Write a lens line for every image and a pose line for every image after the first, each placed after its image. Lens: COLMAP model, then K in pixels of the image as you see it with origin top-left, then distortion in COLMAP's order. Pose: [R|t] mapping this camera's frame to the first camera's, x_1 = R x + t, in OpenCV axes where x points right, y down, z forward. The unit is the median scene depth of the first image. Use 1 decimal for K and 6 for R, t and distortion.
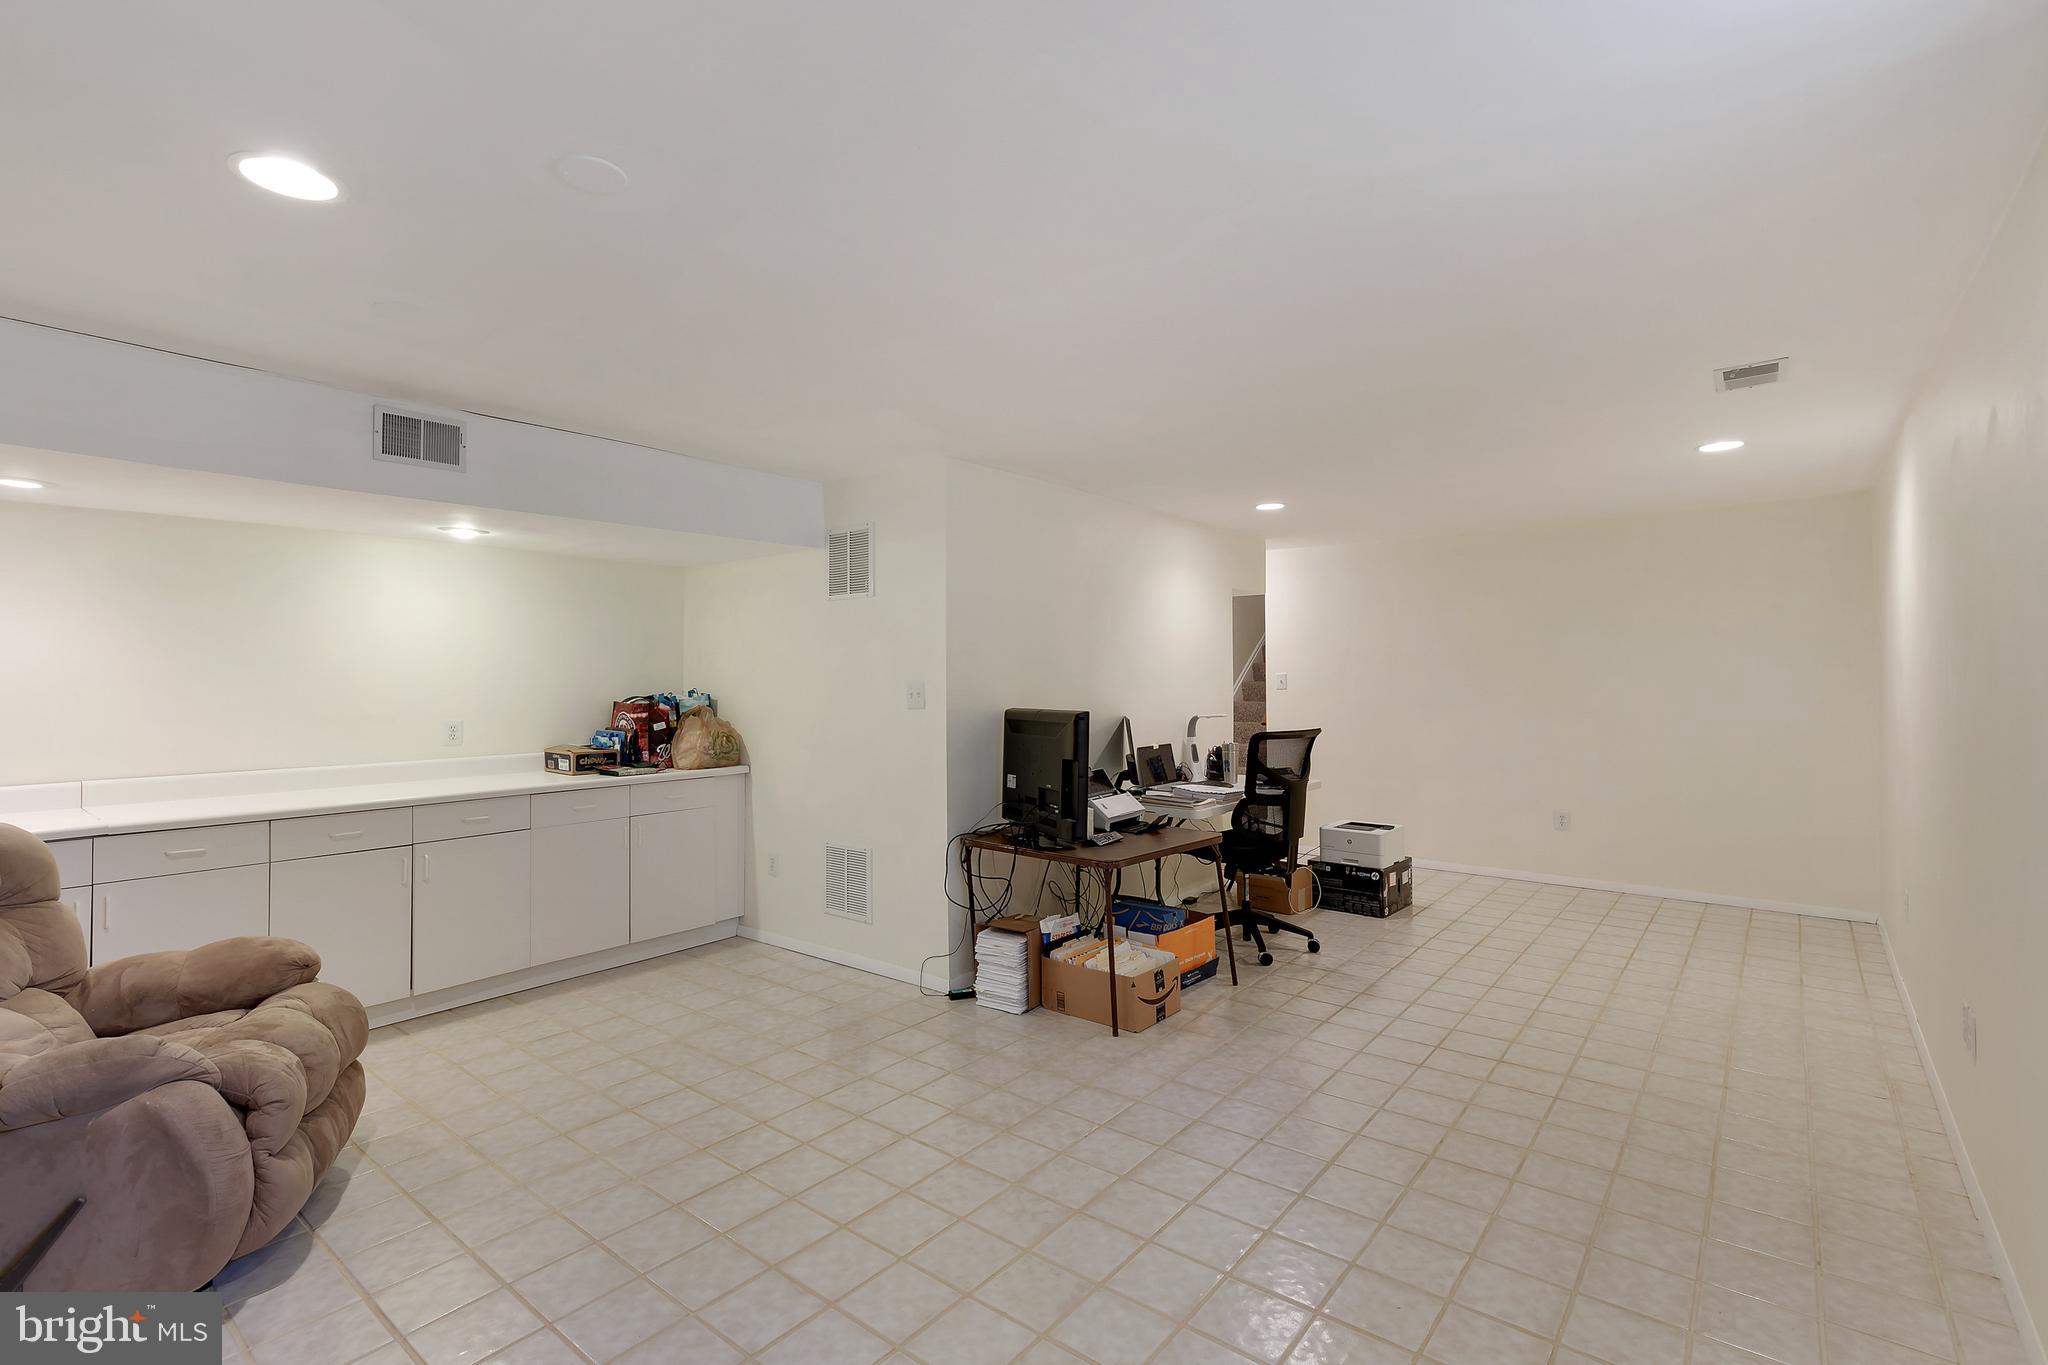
lens RADIAL K [[930.0, 0, 1026.1], [0, 930.0, 671.3], [0, 0, 1]] dist [0.009082, -0.000491]
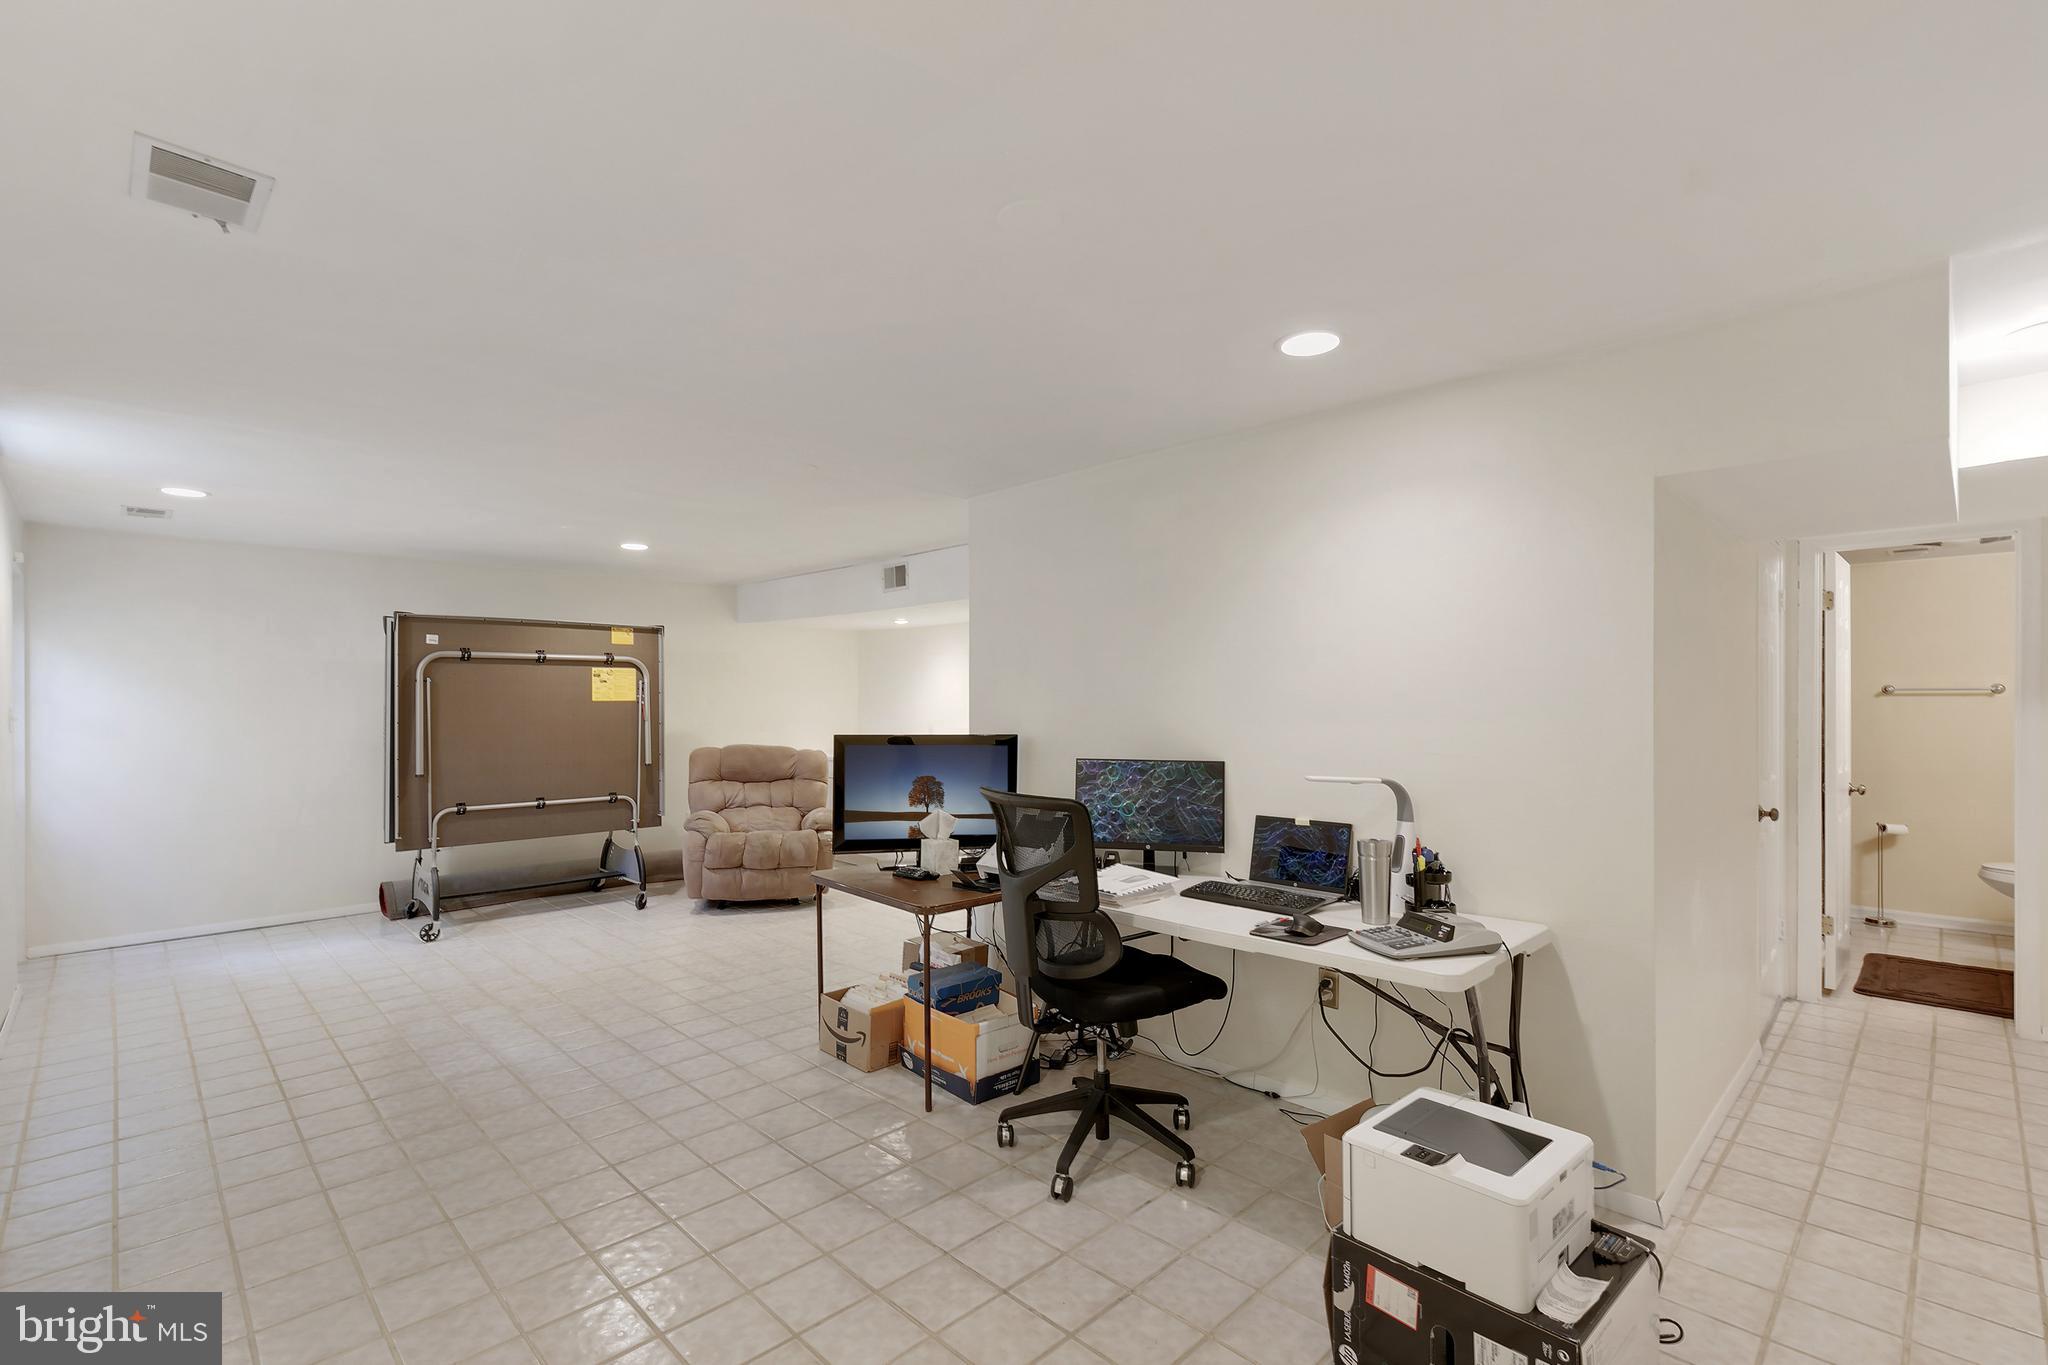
lens RADIAL K [[930.0, 0, 1027.8], [0, 930.0, 700.3], [0, 0, 1]] dist [0.009082, -0.000491]
pose [[-0.116414, 0.005273, -0.993187, 1.198175], [0.009681, 0.999944, 0.004174, 0.001436], [0.993154, -0.009130, -0.116459, 1.455059]]
